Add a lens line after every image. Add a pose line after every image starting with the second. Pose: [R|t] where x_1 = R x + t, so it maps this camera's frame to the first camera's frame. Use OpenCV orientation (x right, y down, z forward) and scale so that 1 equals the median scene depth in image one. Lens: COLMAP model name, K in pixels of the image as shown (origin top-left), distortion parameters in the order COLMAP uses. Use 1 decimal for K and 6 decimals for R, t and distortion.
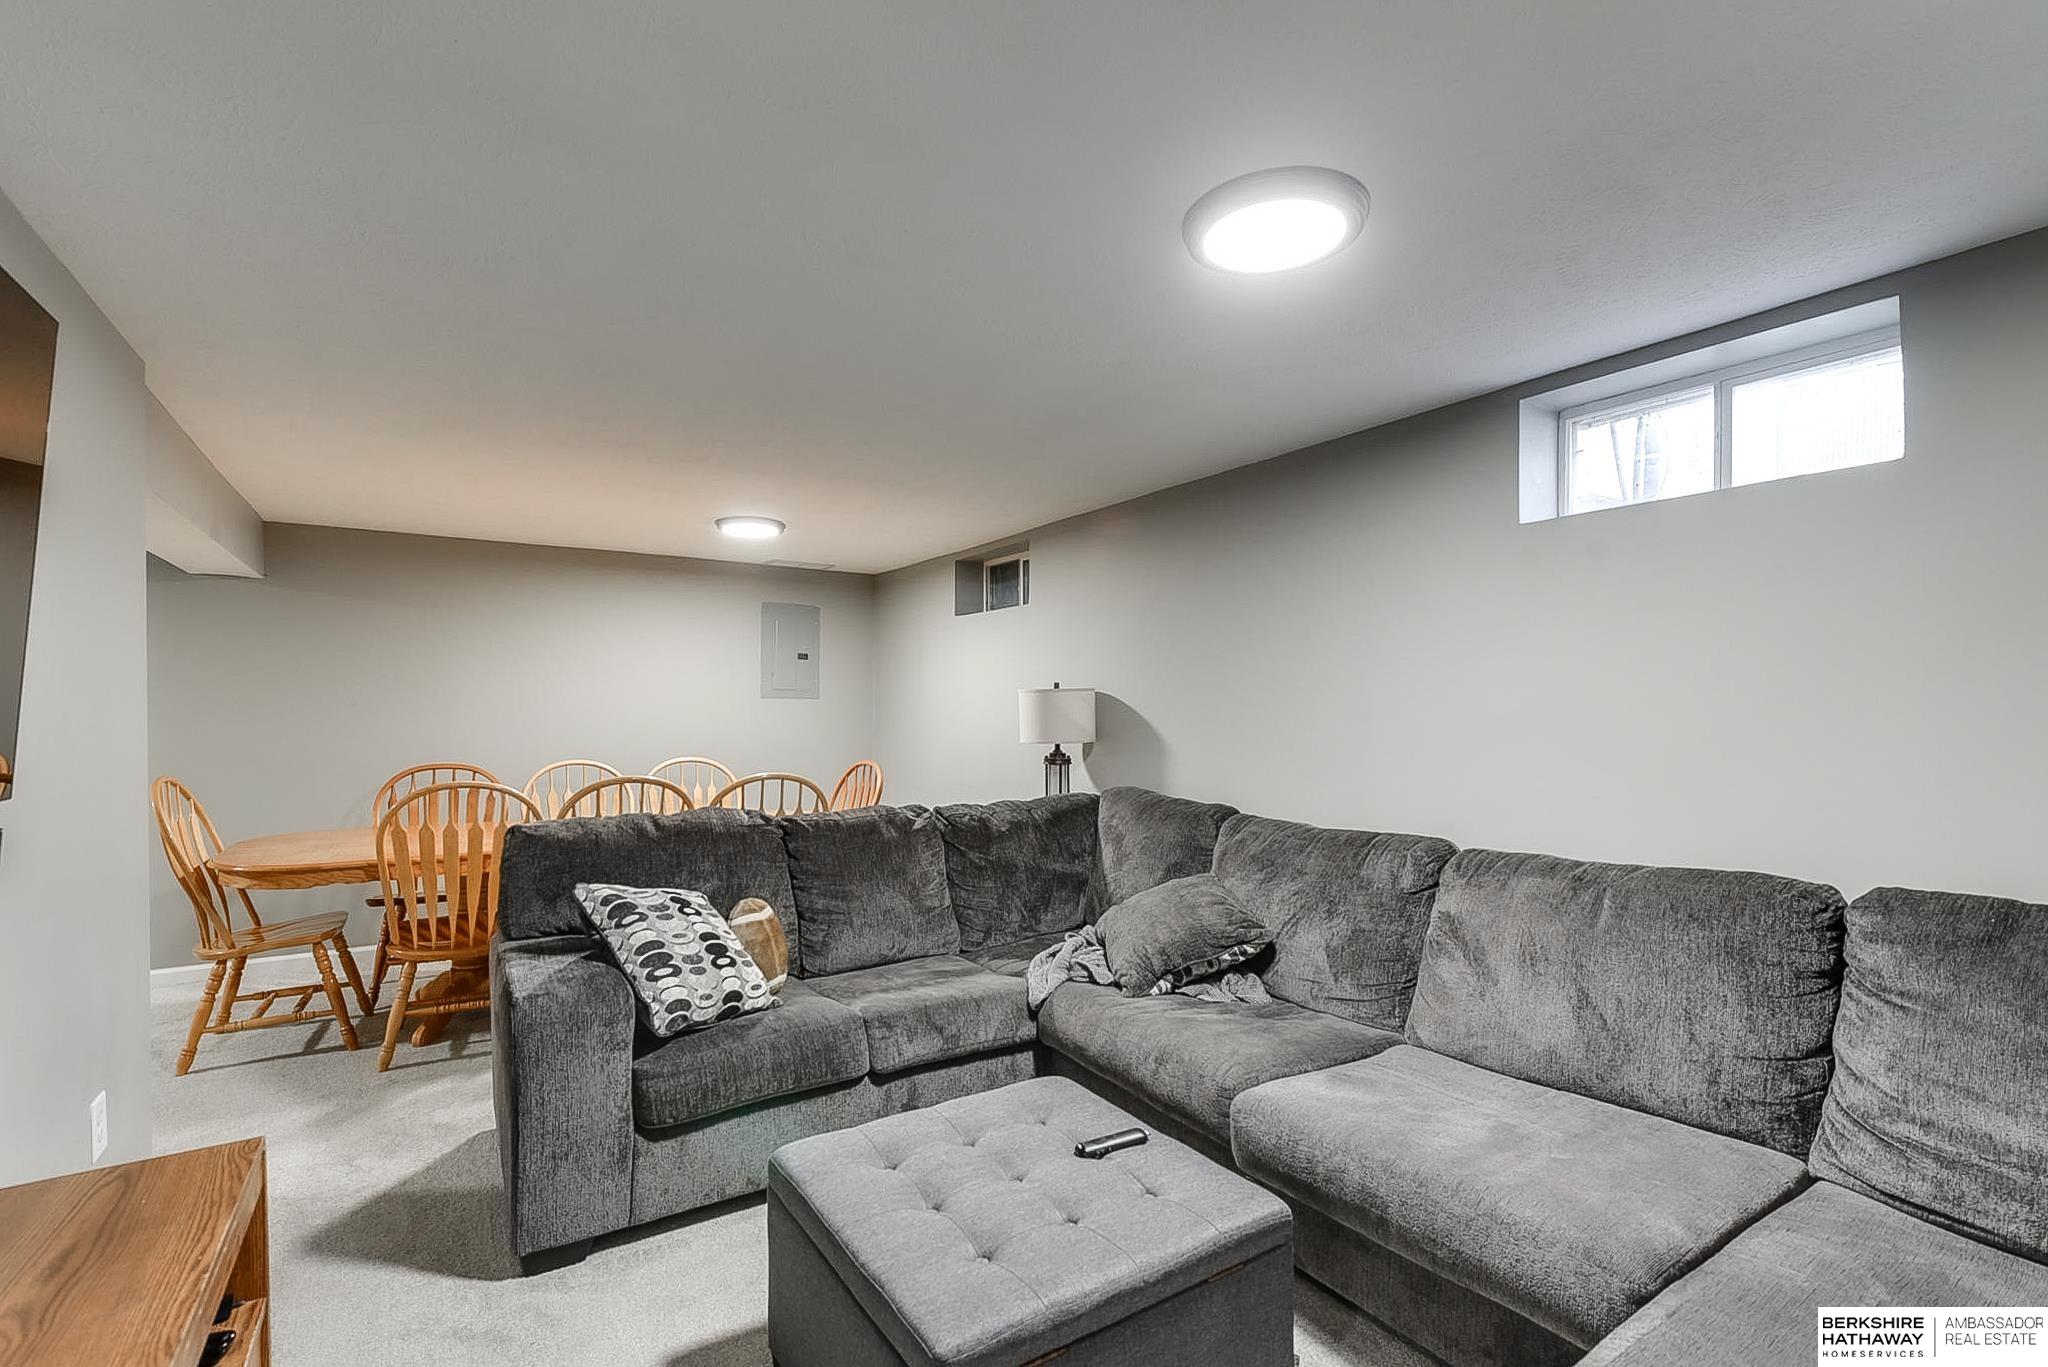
lens RADIAL K [[933.6, 0, 1022.2], [0, 933.6, 706.3], [0, 0, 1]] dist [-0.000333, -0.000207]
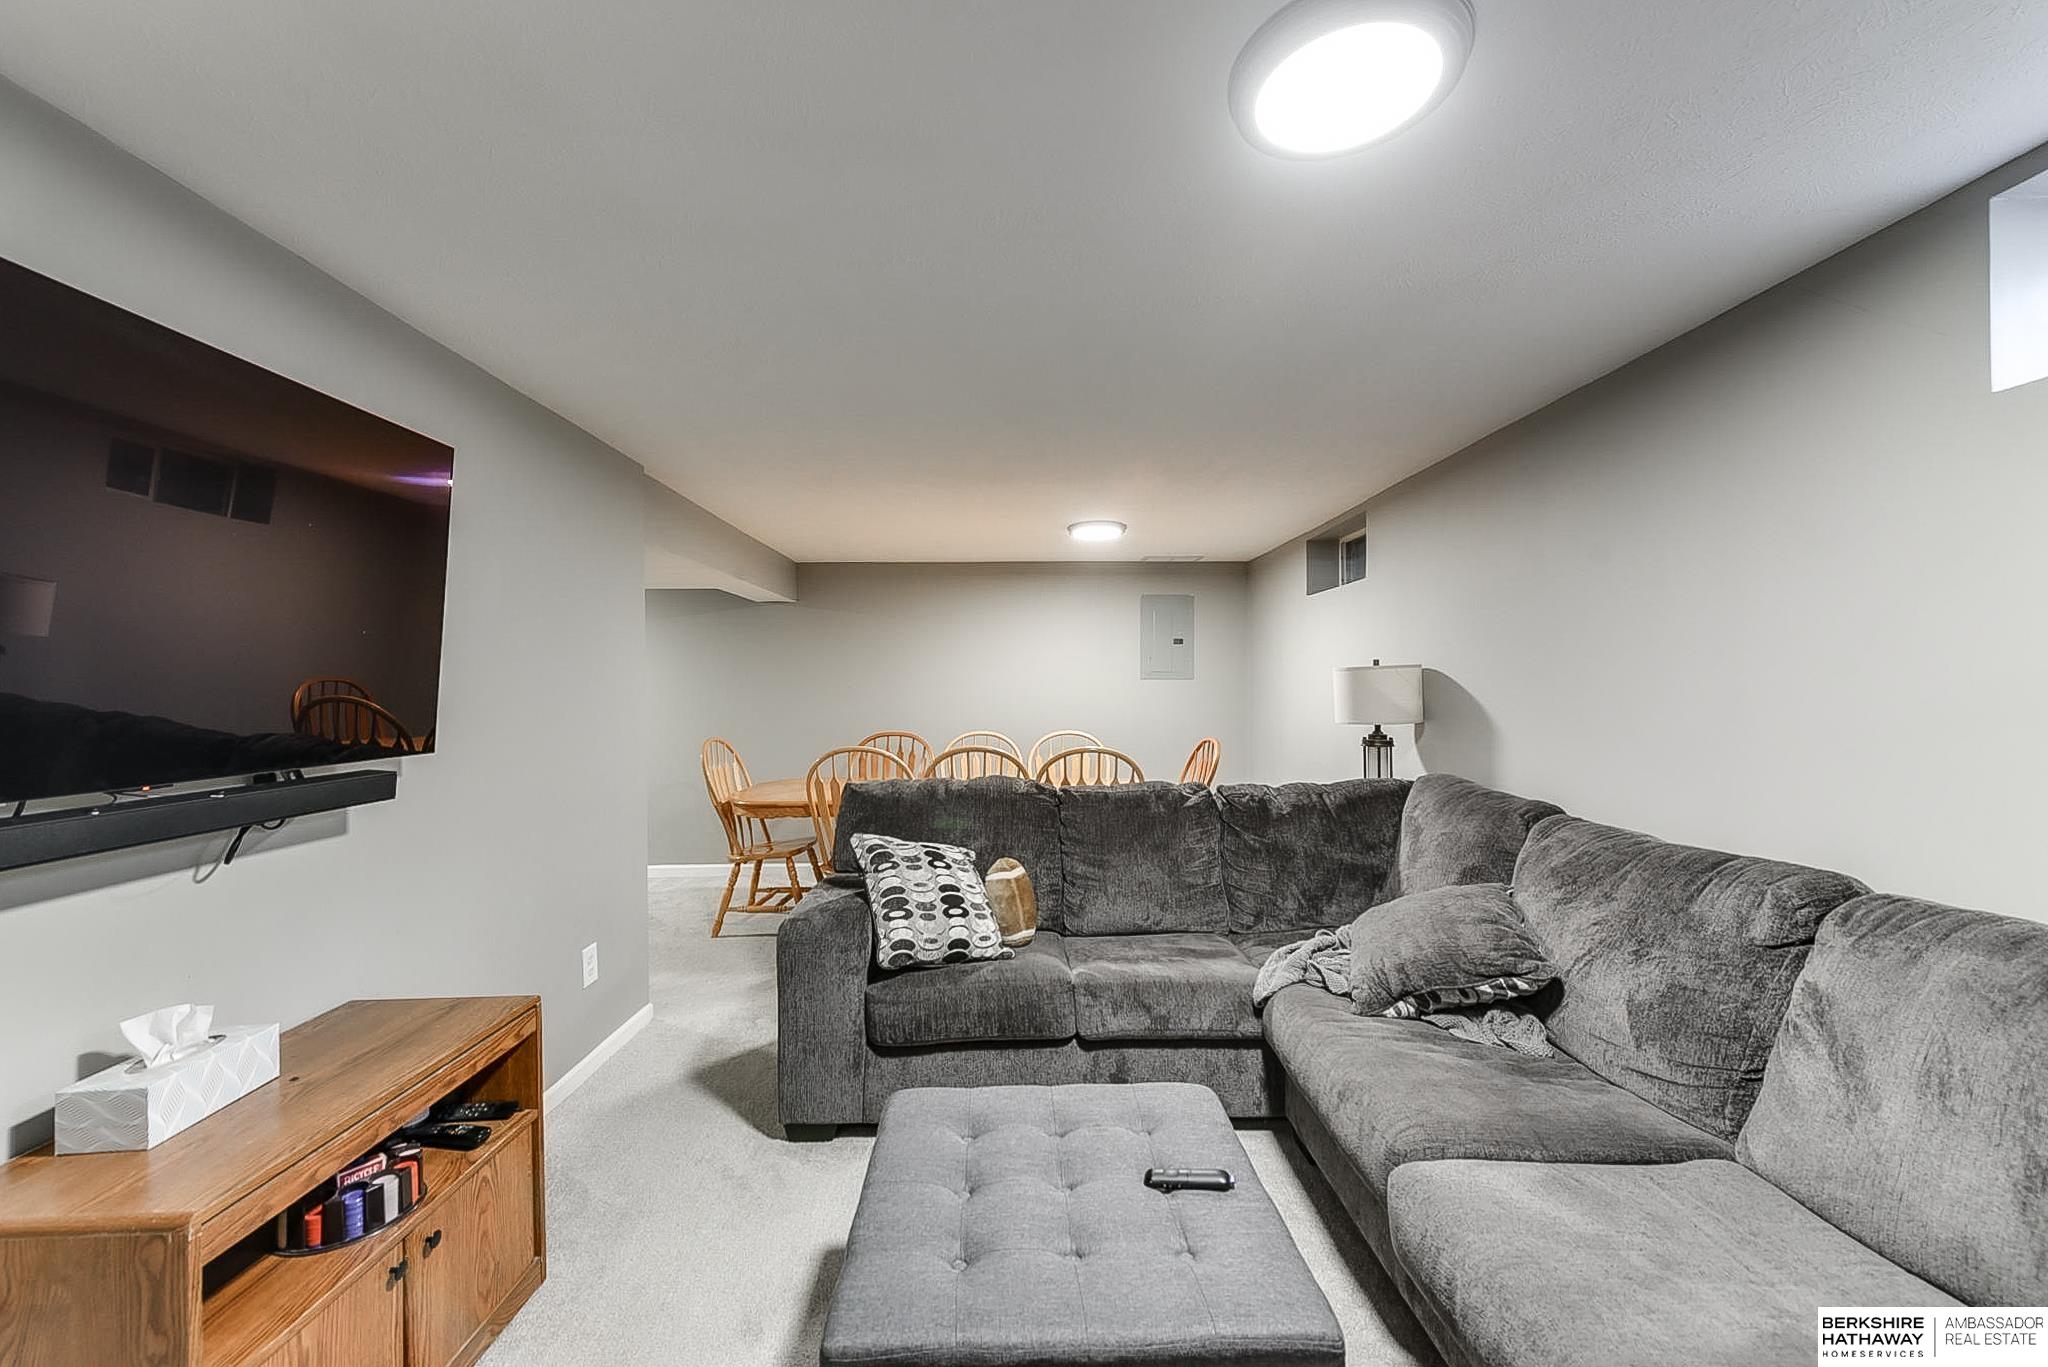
lens RADIAL K [[817.9, 0, 1024.0], [0, 817.9, 683.5], [0, 0, 1]] dist [0.000065, -0.000995]
pose [[0.851354, -0.010159, -0.524493, 0.252829], [0.009014, 0.999948, -0.004736, -0.000547], [0.524514, -0.000696, 0.851402, 0.173200]]
